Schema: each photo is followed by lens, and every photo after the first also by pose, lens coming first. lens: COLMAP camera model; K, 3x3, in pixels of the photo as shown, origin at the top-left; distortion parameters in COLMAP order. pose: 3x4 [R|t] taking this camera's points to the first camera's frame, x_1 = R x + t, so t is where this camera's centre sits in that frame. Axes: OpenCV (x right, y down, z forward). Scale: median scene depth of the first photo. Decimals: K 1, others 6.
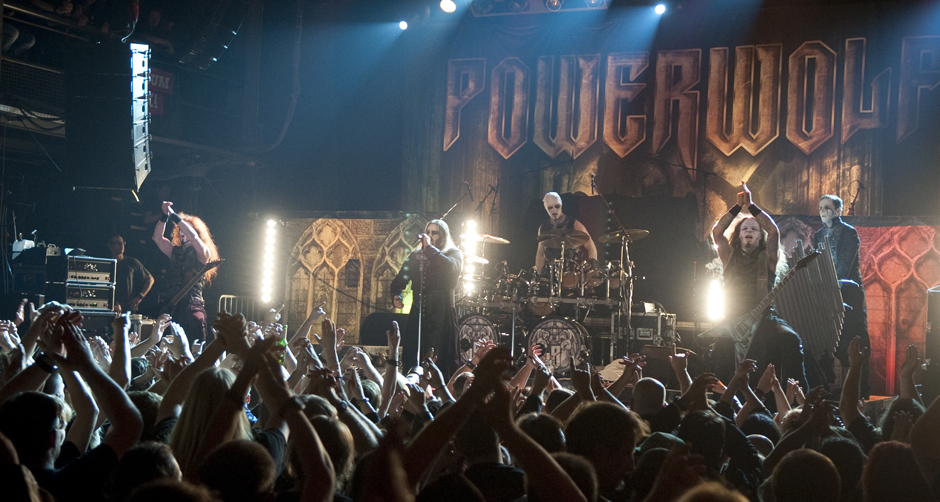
lens RADIAL K [[1343.3, 0, 469.2], [0, 1343.3, 250.3], [0, 0, 1]] dist [0.024999, 0.000000]
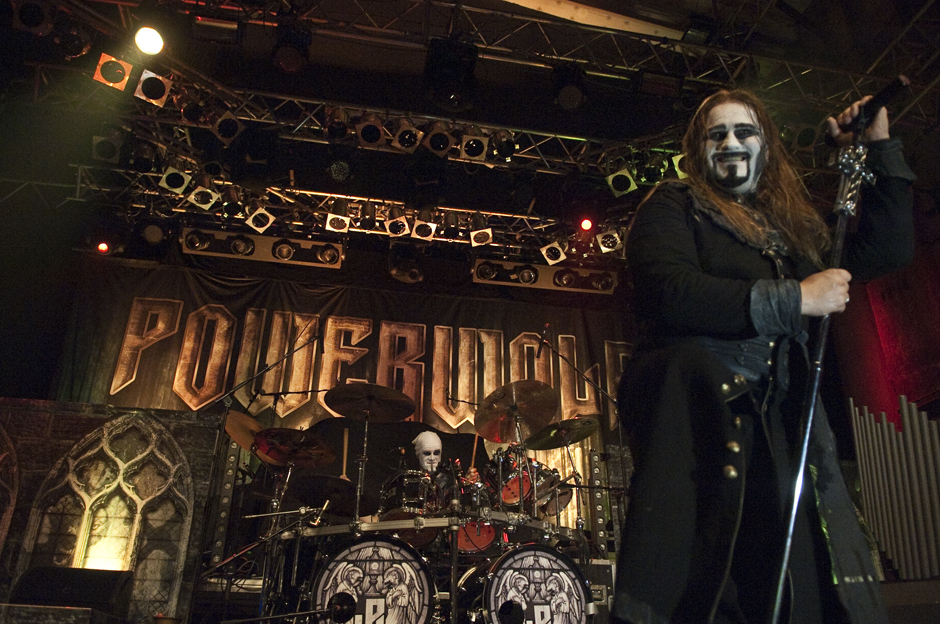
lens RADIAL K [[710.7, 0, 474.3], [0, 710.7, 319.4], [0, 0, 1]] dist [-0.034087, -0.005537]
pose [[0.806941, 0.232869, 0.542788, -0.090487], [-0.005215, 0.921768, -0.387708, 0.054528], [-0.590609, 0.310027, 0.745026, 0.570177]]
